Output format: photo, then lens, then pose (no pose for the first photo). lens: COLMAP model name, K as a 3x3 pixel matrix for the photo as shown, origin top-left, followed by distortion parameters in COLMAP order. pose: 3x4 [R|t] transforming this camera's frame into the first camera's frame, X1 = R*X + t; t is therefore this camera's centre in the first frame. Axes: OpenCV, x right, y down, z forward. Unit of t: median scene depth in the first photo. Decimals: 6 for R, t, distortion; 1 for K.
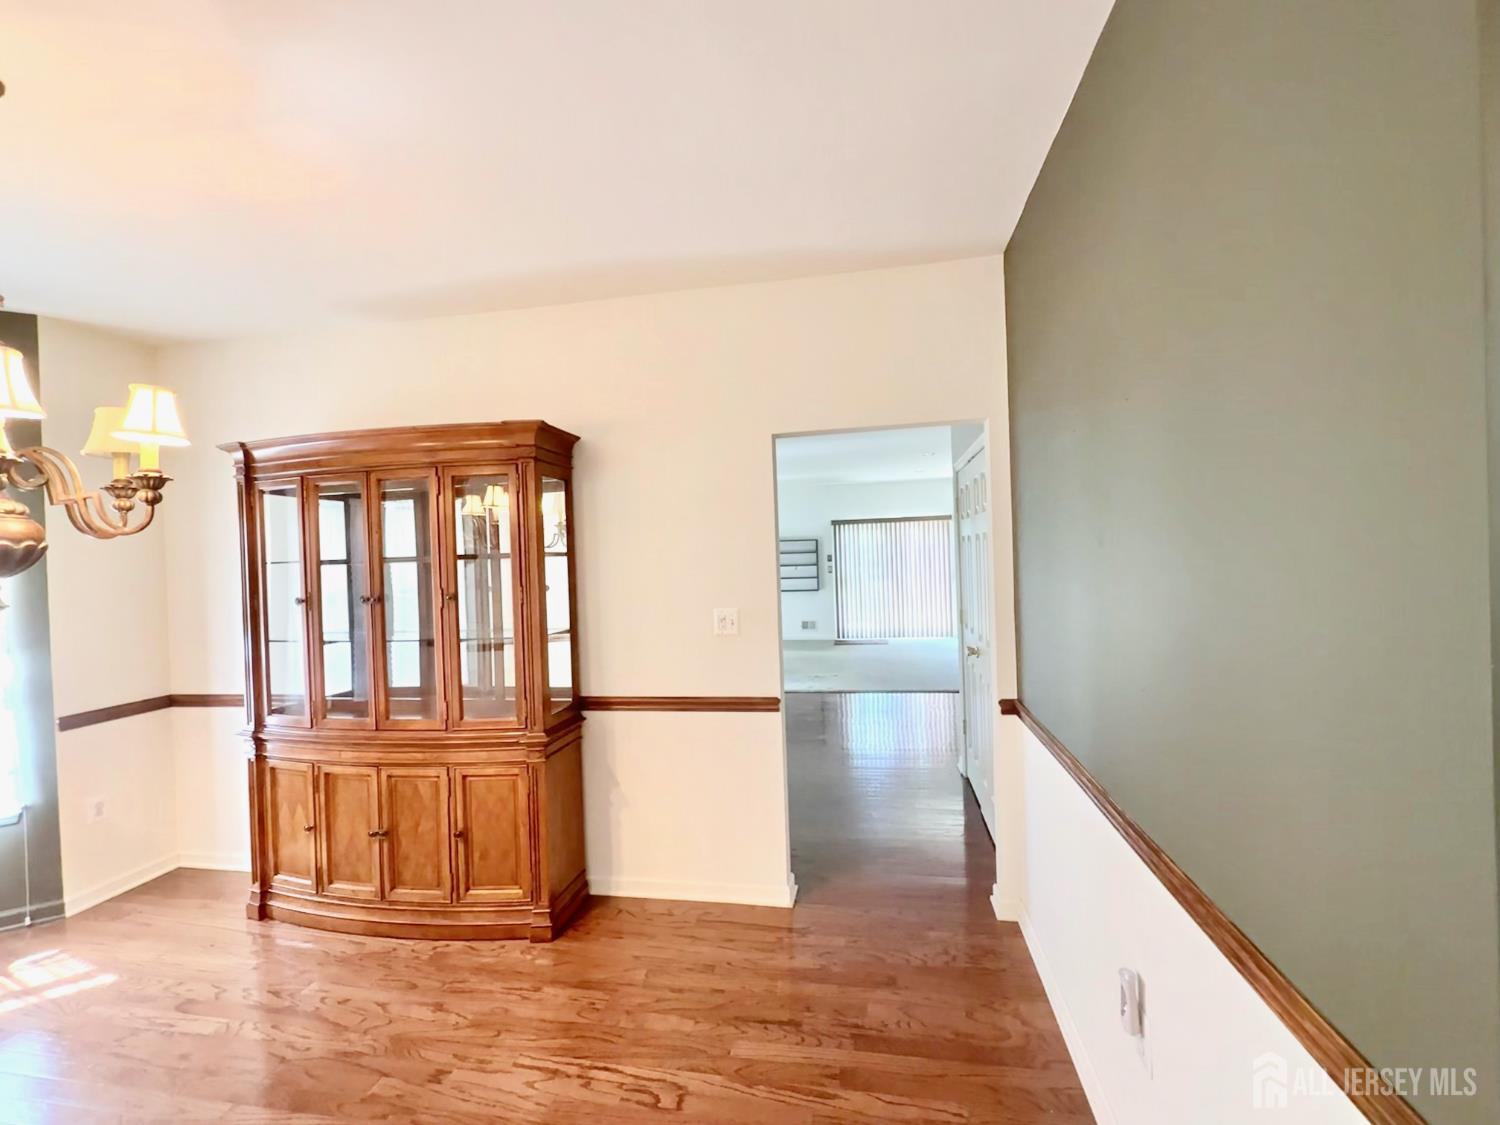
lens RADIAL K [[633.0, 0, 717.2], [0, 633.0, 563.9], [0, 0, 1]] dist [0.000248, 0.000222]
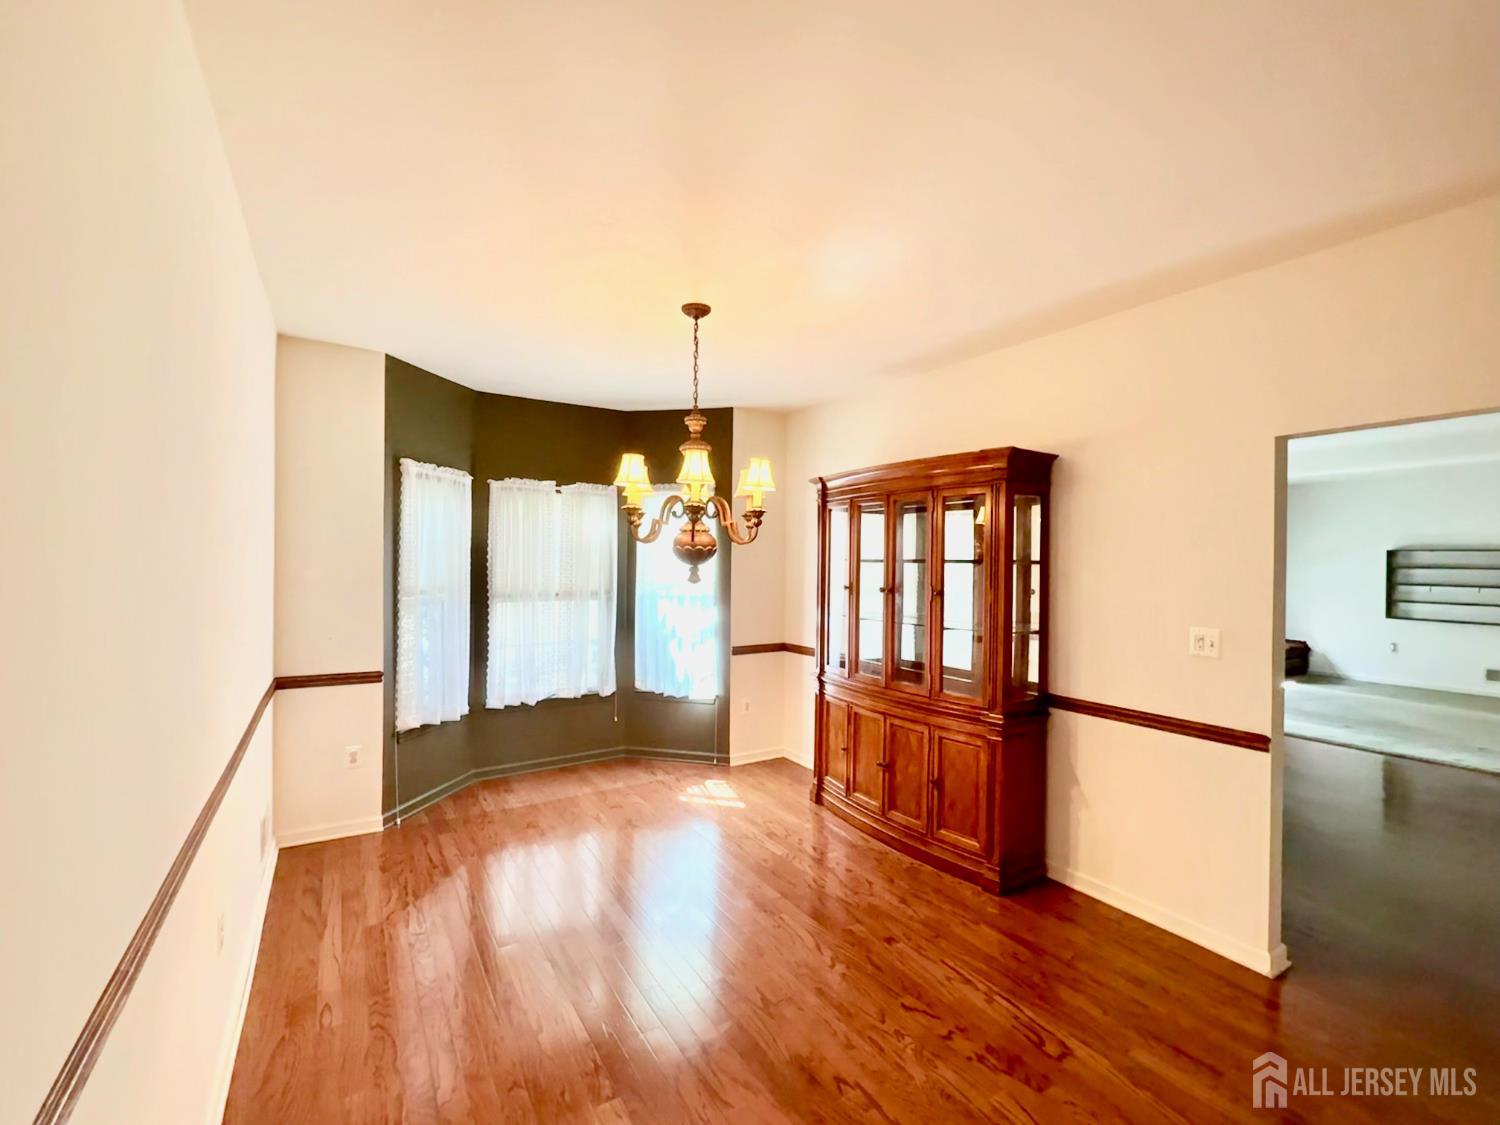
lens RADIAL K [[596.6, 0, 750.0], [0, 596.6, 562.5], [0, 0, 1]] dist [0.000060, 0.000040]
pose [[0.691422, 0.040442, -0.721319, 0.167508], [-0.039795, 0.999048, 0.017868, -0.014258], [0.721355, 0.016350, 0.692373, -0.086708]]
